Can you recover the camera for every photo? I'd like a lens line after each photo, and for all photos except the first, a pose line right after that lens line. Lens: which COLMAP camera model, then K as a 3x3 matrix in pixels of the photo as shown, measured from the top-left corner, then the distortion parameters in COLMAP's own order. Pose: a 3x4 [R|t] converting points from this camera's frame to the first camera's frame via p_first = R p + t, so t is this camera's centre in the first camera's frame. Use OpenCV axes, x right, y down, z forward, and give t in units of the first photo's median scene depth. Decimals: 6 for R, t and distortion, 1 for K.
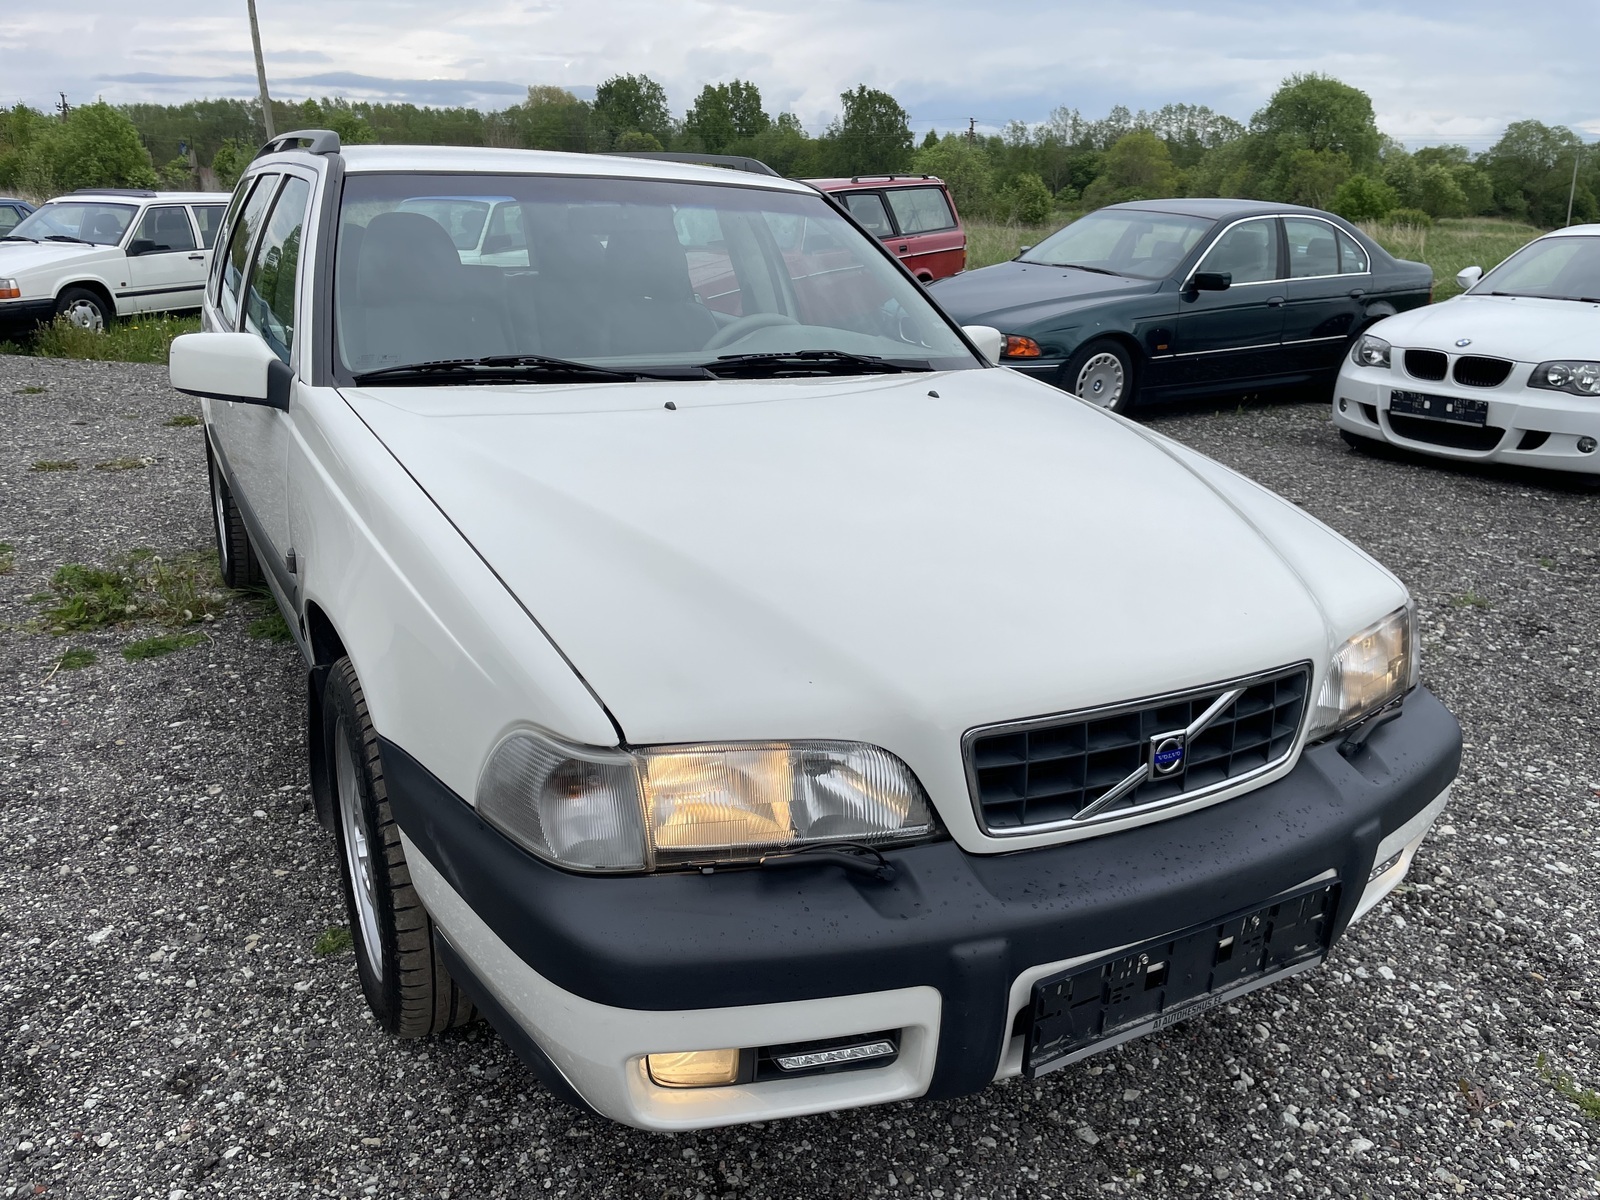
lens RADIAL K [[1215.3, 0, 809.3], [0, 1215.3, 601.3], [0, 0, 1]] dist [0.082627, -0.108840]
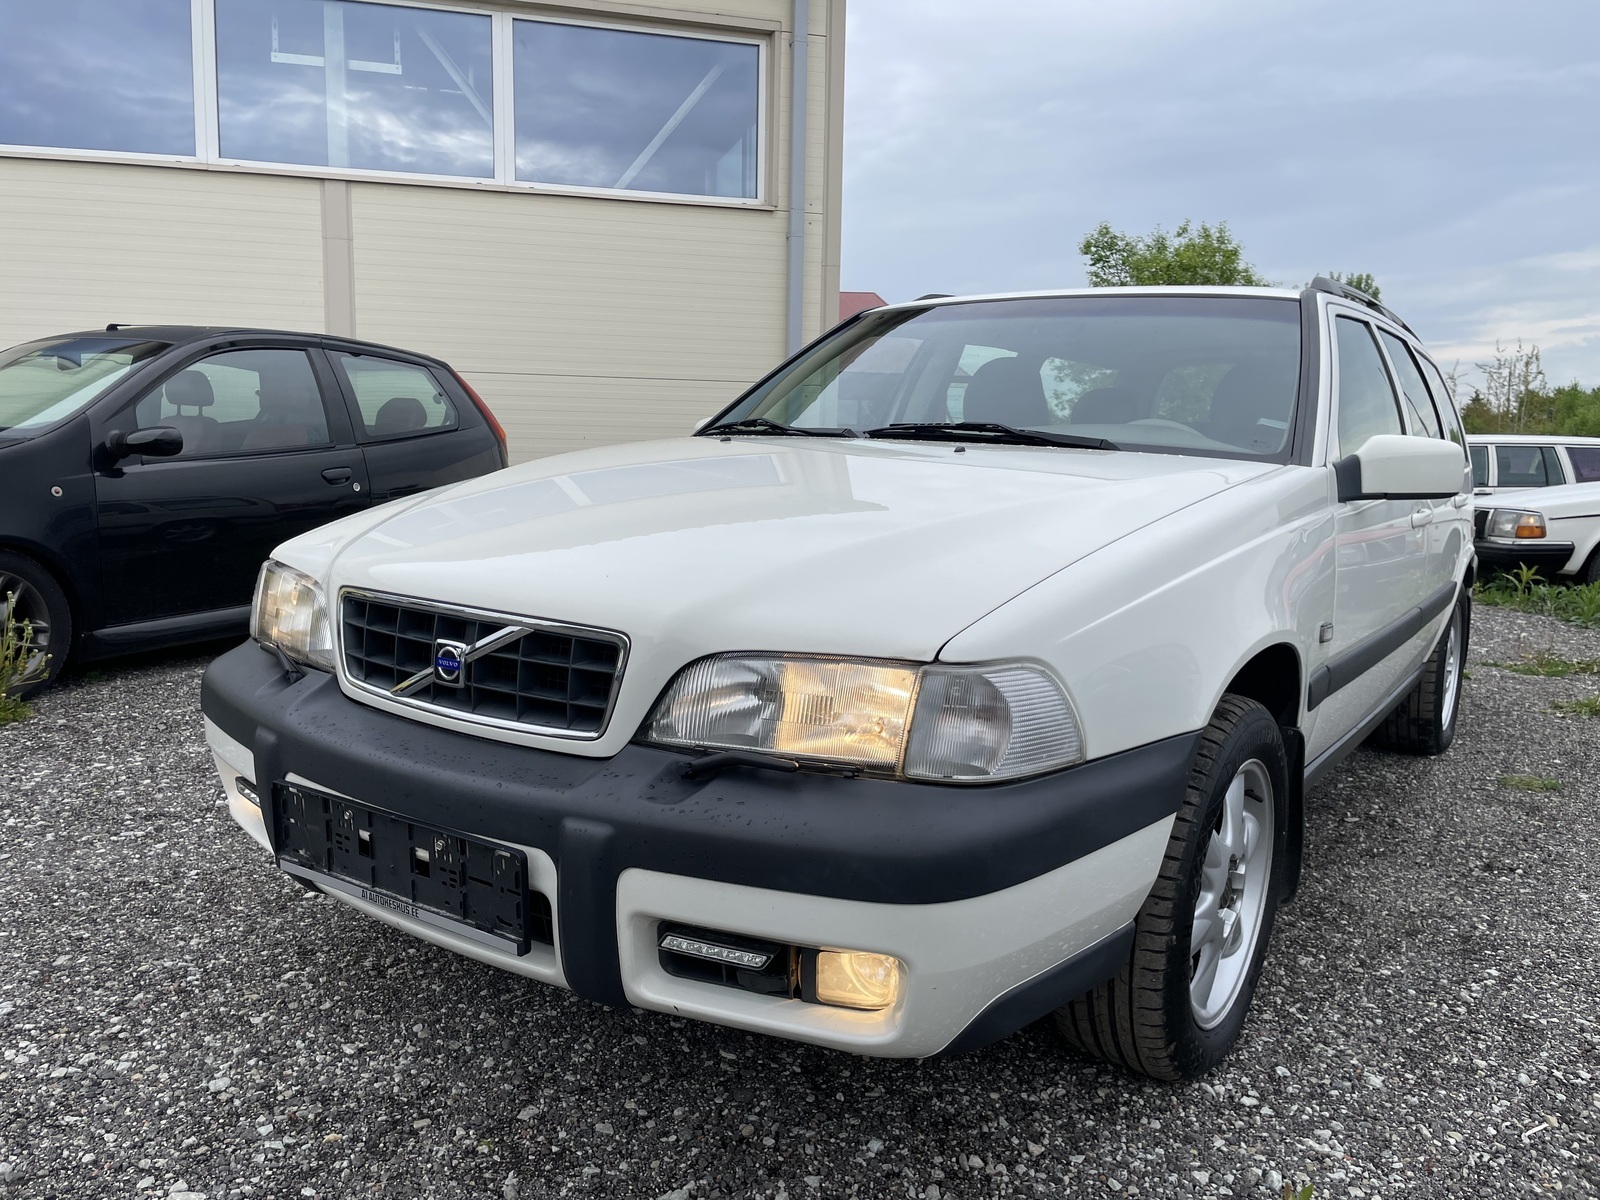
lens RADIAL K [[1215.3, 0, 797.6], [0, 1215.3, 593.7], [0, 0, 1]] dist [0.082627, -0.108840]
pose [[0.434463, 0.100388, -0.895078, 1.027064], [-0.295228, 0.954740, -0.036222, 0.010776], [0.850930, 0.279989, 0.444437, 0.562315]]
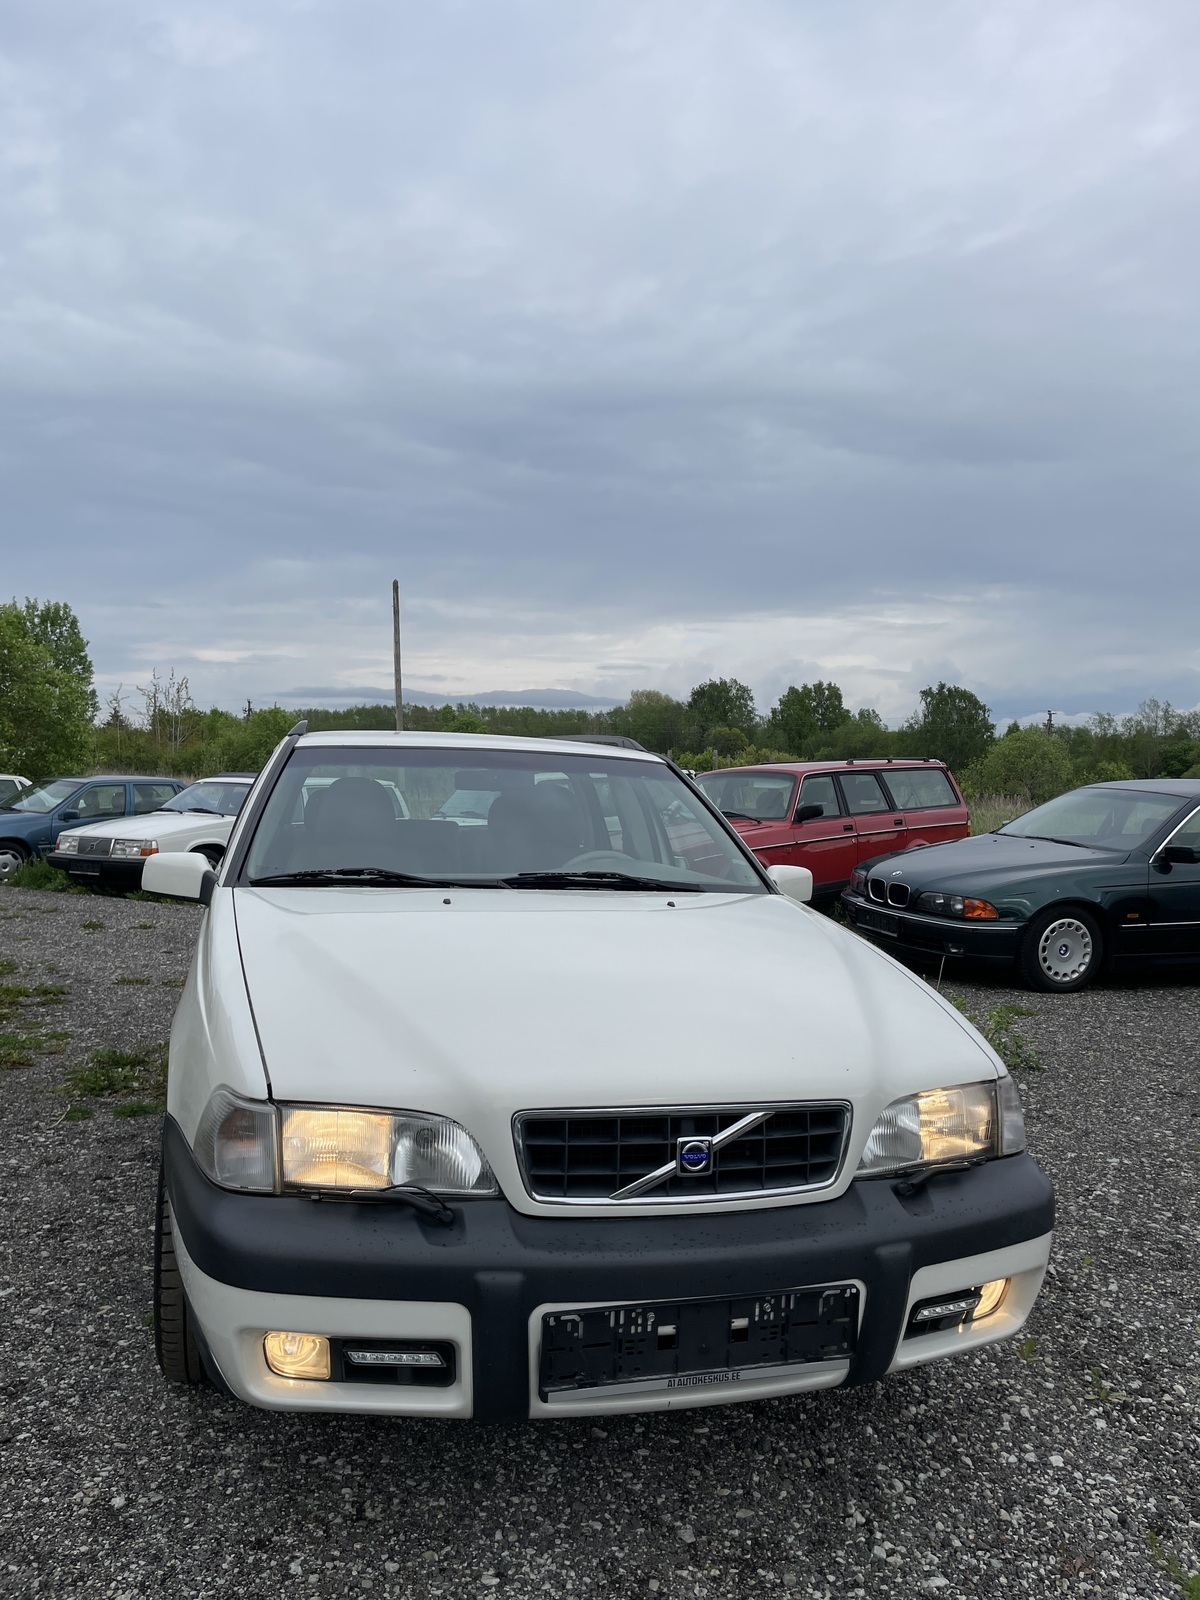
lens RADIAL K [[1215.3, 0, 595.0], [0, 1215.3, 811.6], [0, 0, 1]] dist [0.082627, -0.108840]
pose [[0.971159, 0.008237, -0.238291, 0.364124], [-0.077318, 0.956277, -0.282056, 0.110299], [0.225549, 0.292346, 0.929334, -0.238036]]
